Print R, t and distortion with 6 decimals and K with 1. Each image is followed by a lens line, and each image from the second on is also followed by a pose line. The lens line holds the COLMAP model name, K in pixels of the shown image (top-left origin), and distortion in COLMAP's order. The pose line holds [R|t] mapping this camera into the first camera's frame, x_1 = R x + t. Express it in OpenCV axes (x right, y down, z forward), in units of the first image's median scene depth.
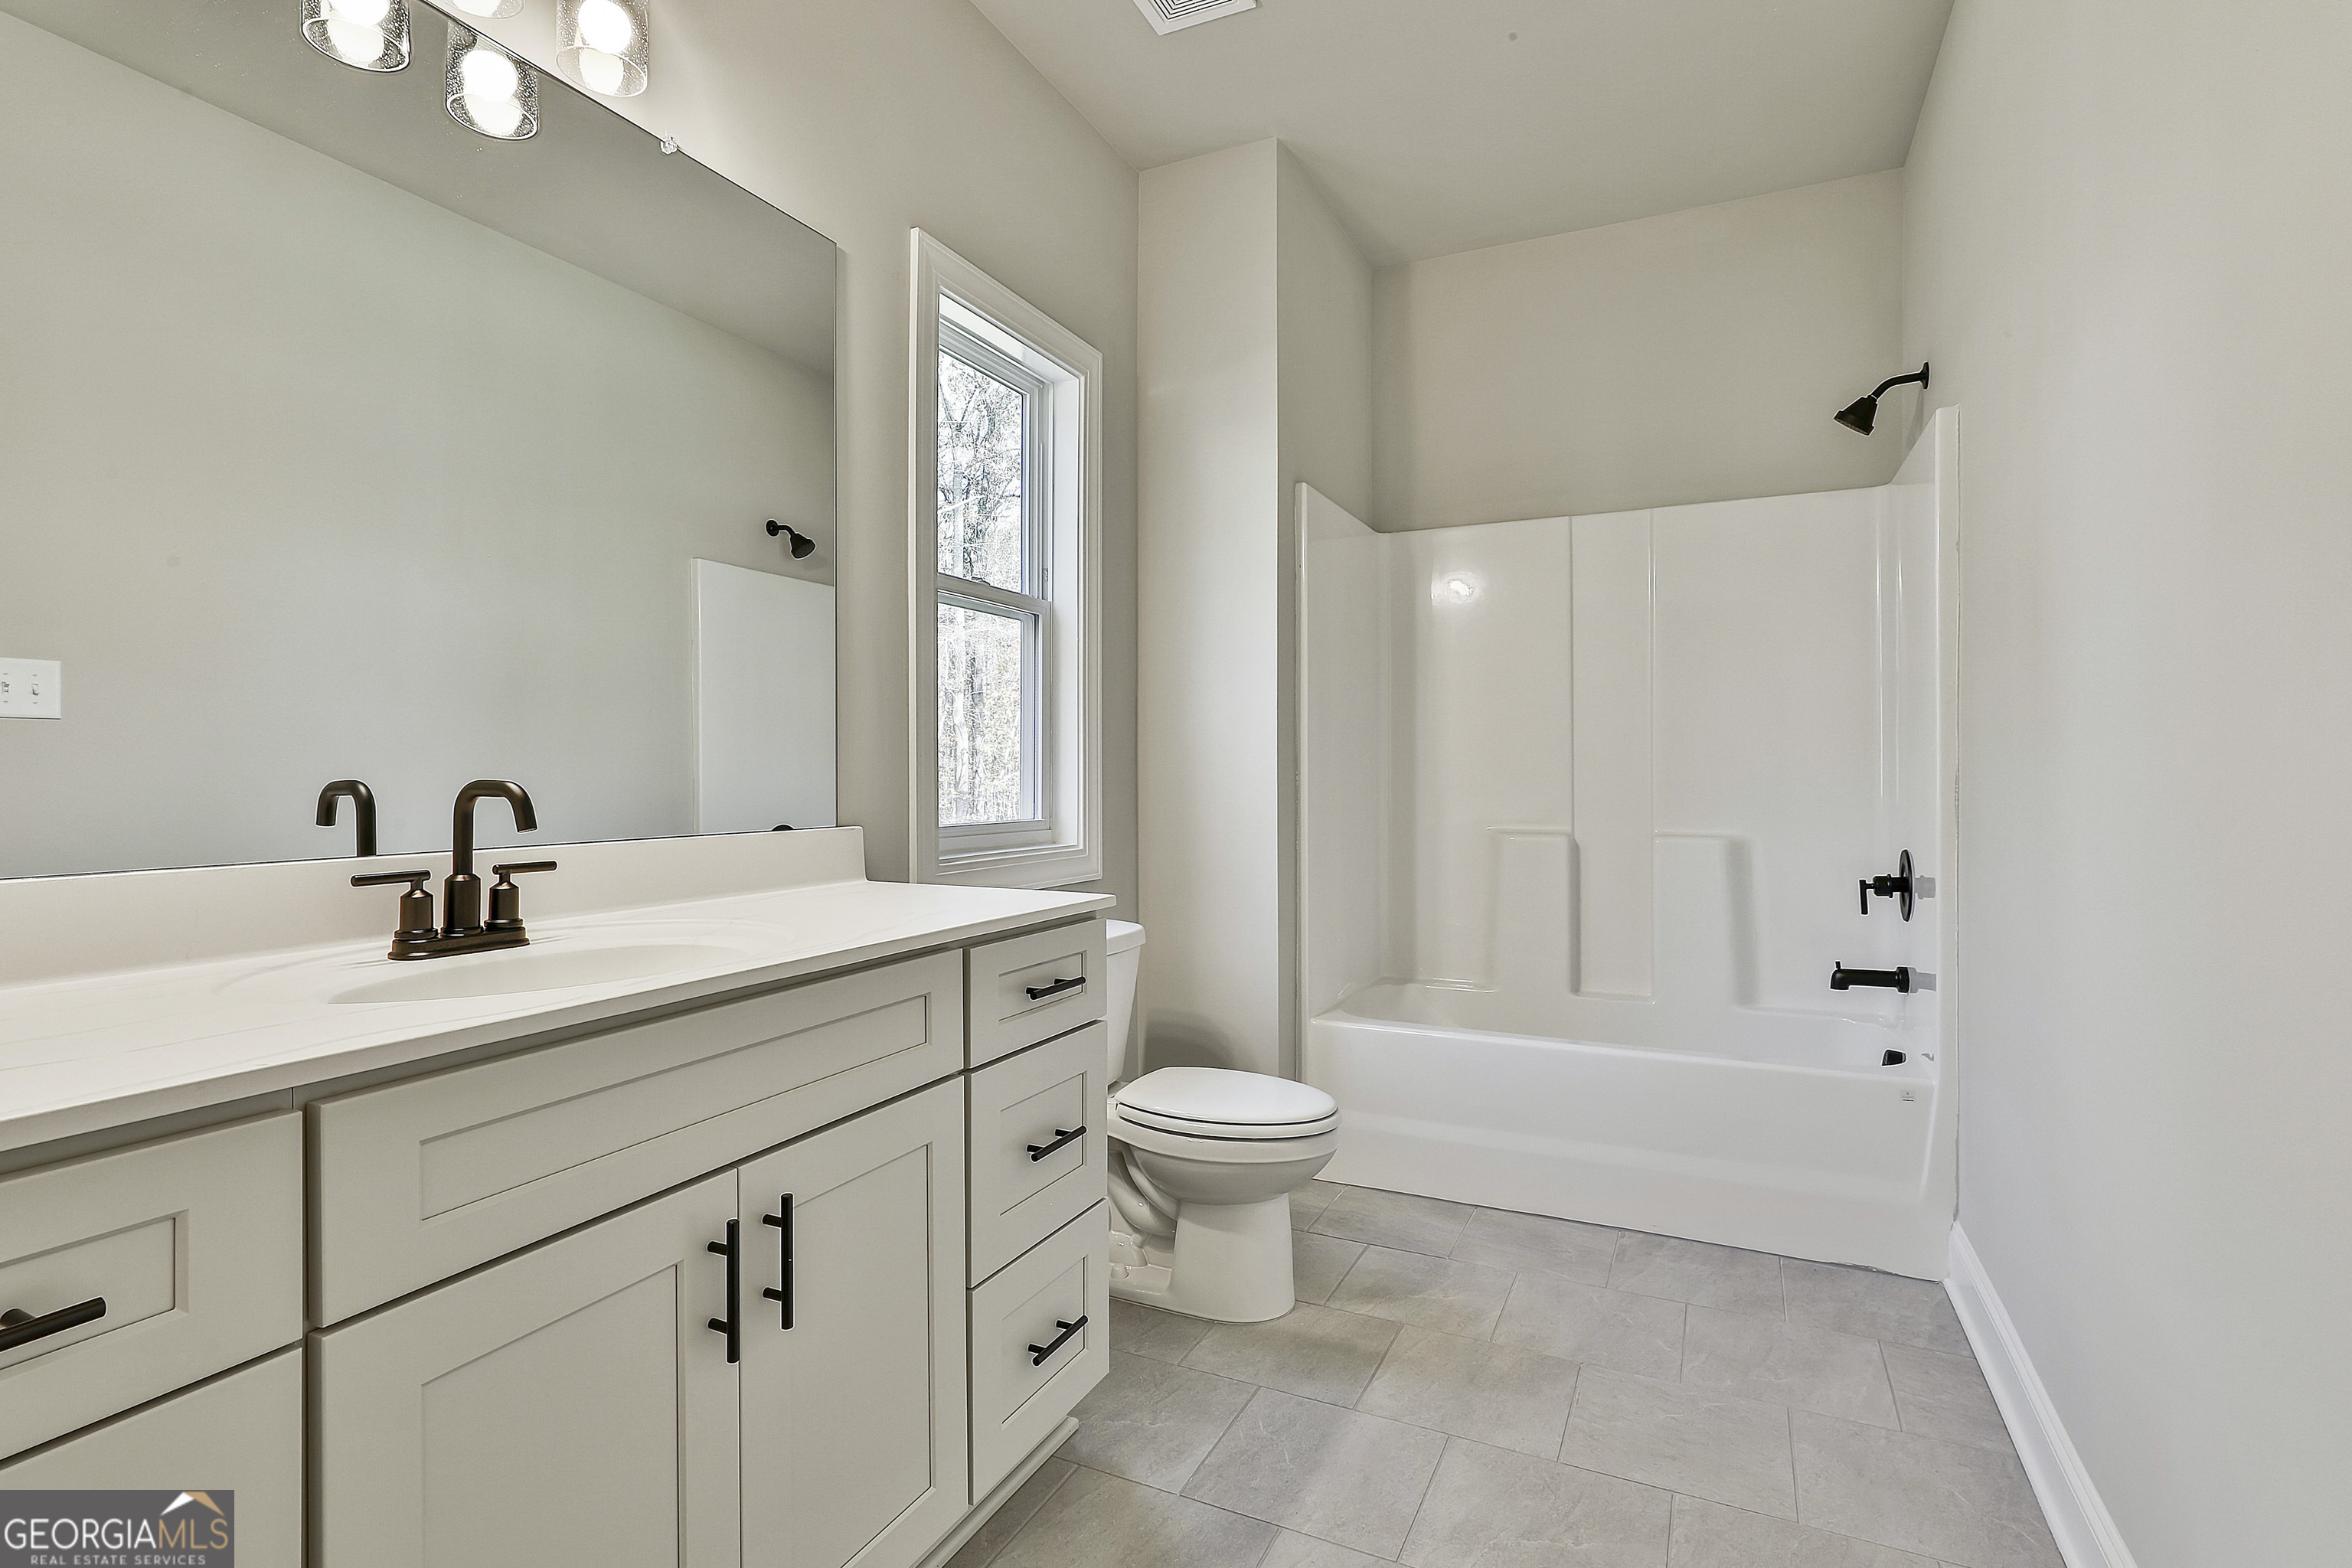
lens RADIAL K [[1134.2, 0, 1179.0], [0, 1134.2, 773.7], [0, 0, 1]] dist [-0.003750, 0.002459]
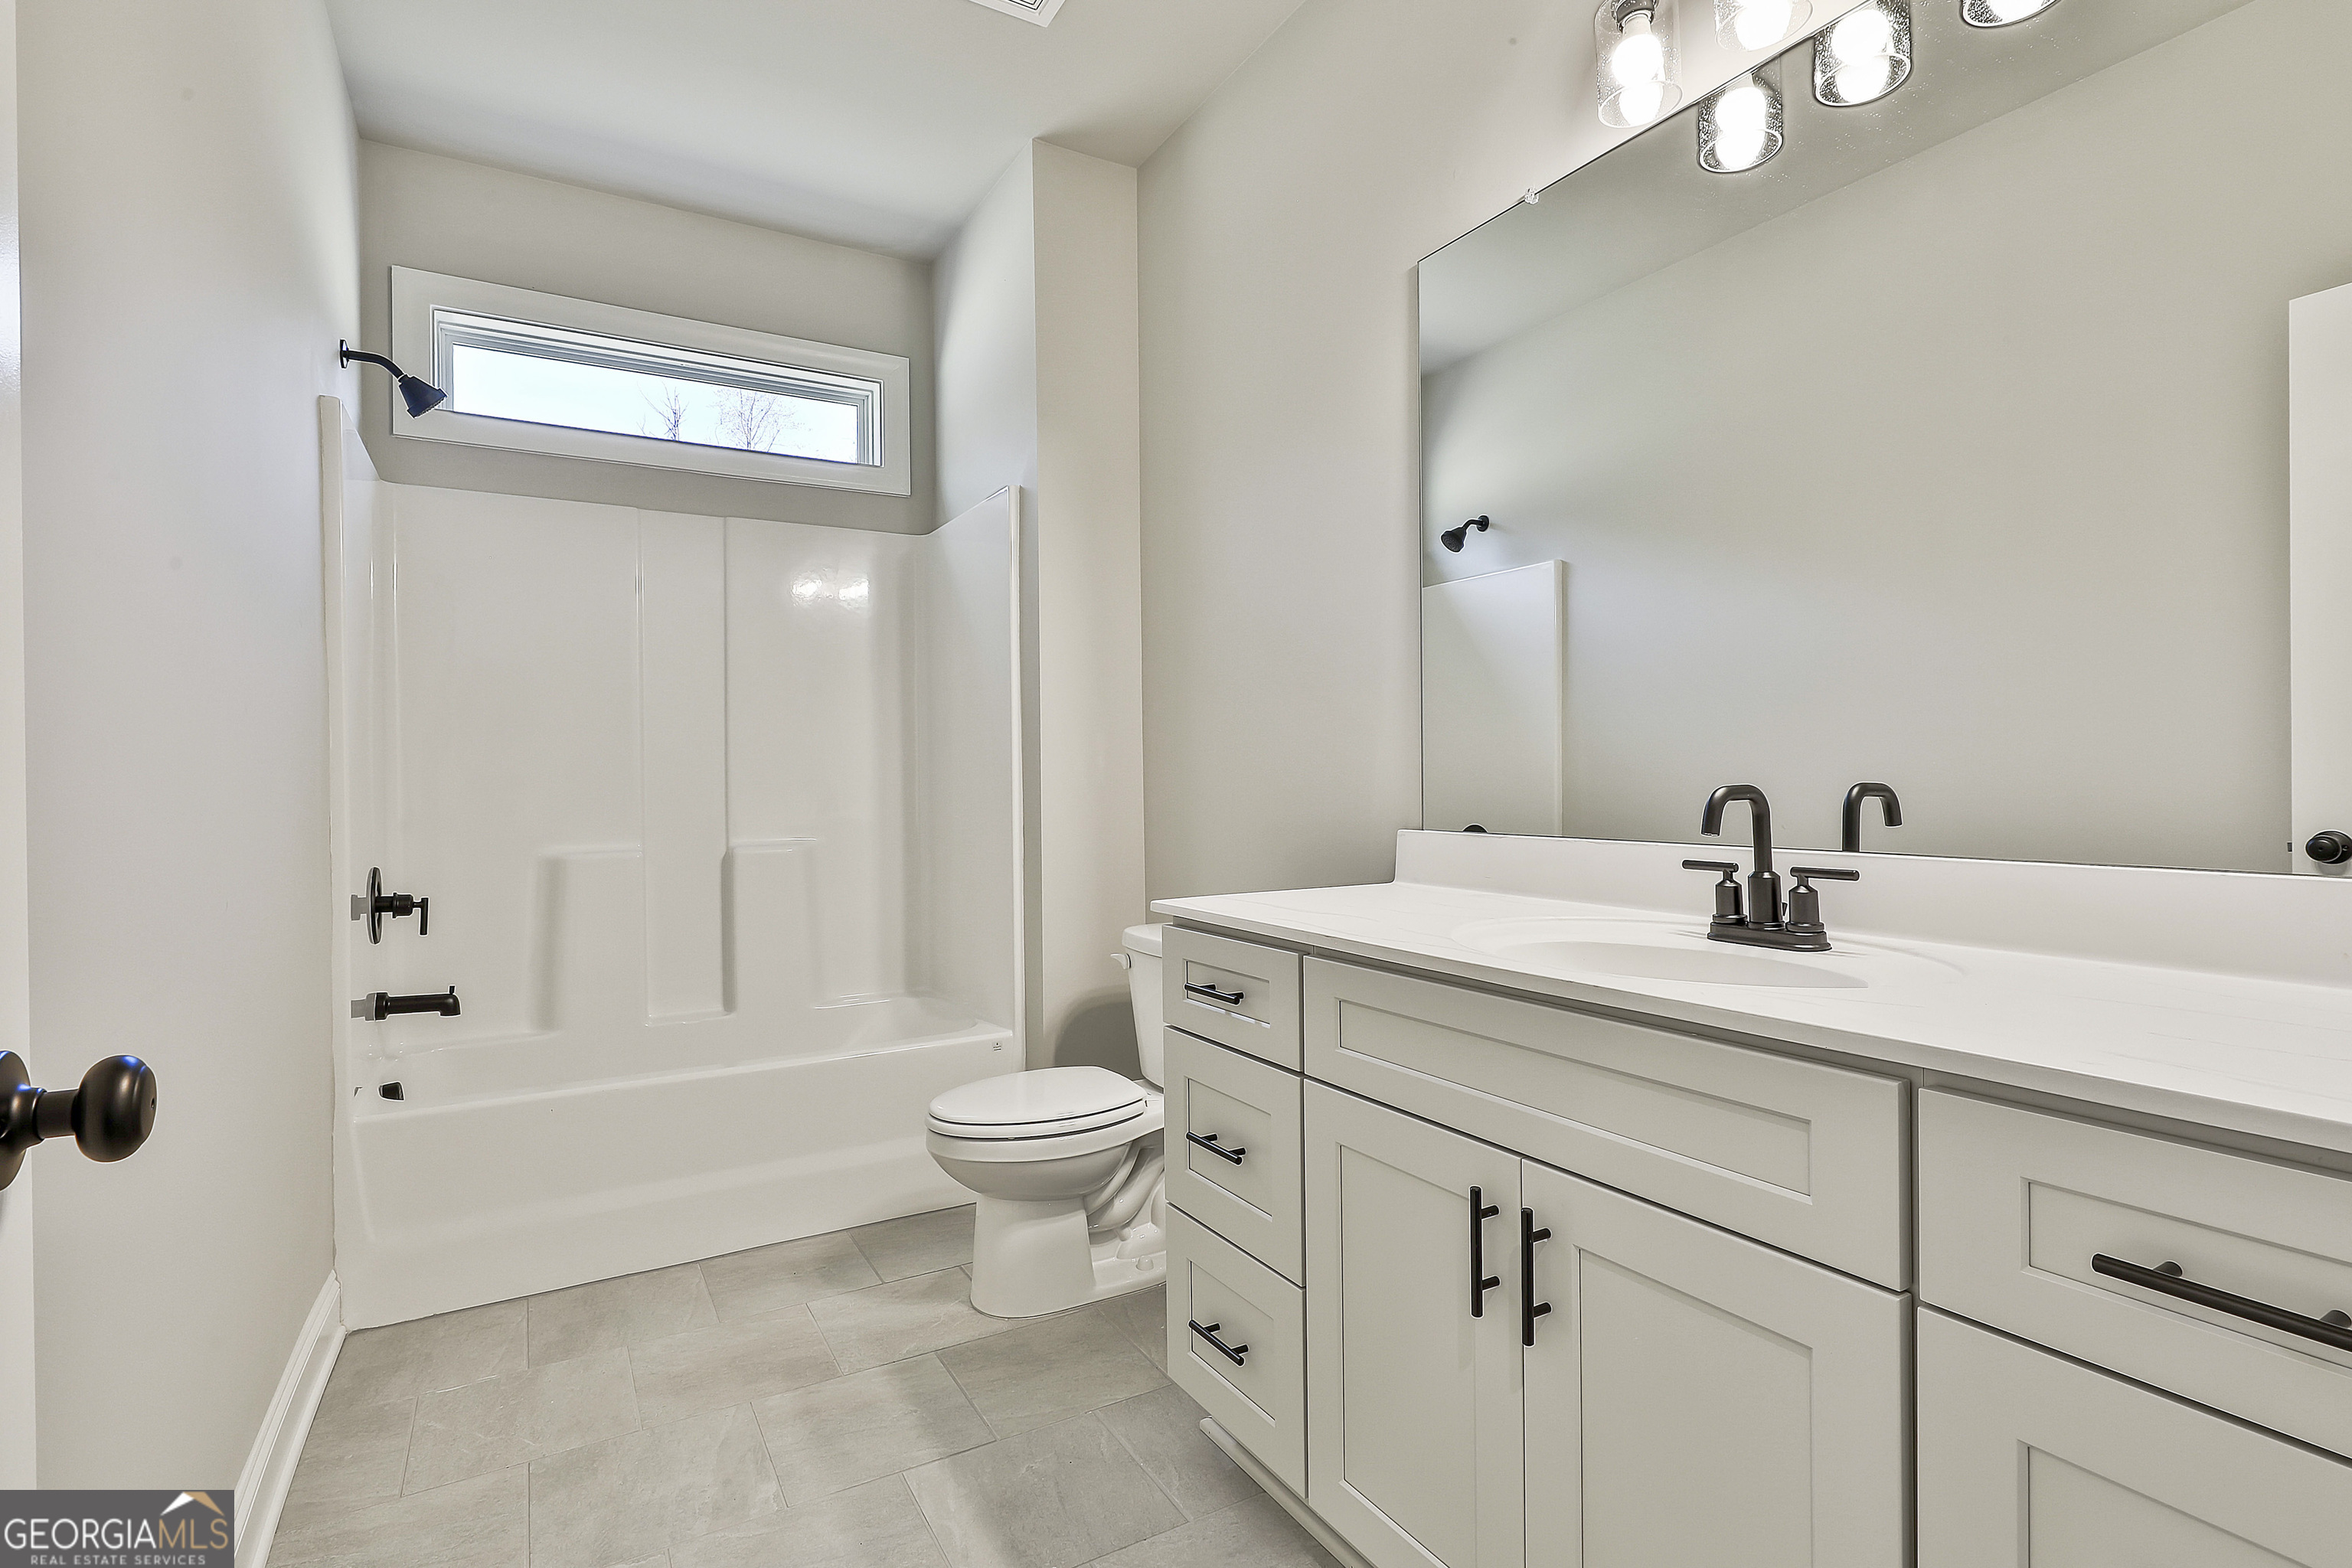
lens RADIAL K [[1134.2, 0, 1179.0], [0, 1134.2, 773.7], [0, 0, 1]] dist [-0.003750, 0.002459]
pose [[-0.565532, 0.005441, -0.824708, 0.561280], [0.016690, 0.999849, -0.004849, -0.007544], [0.824557, -0.016507, -0.565538, 1.151063]]
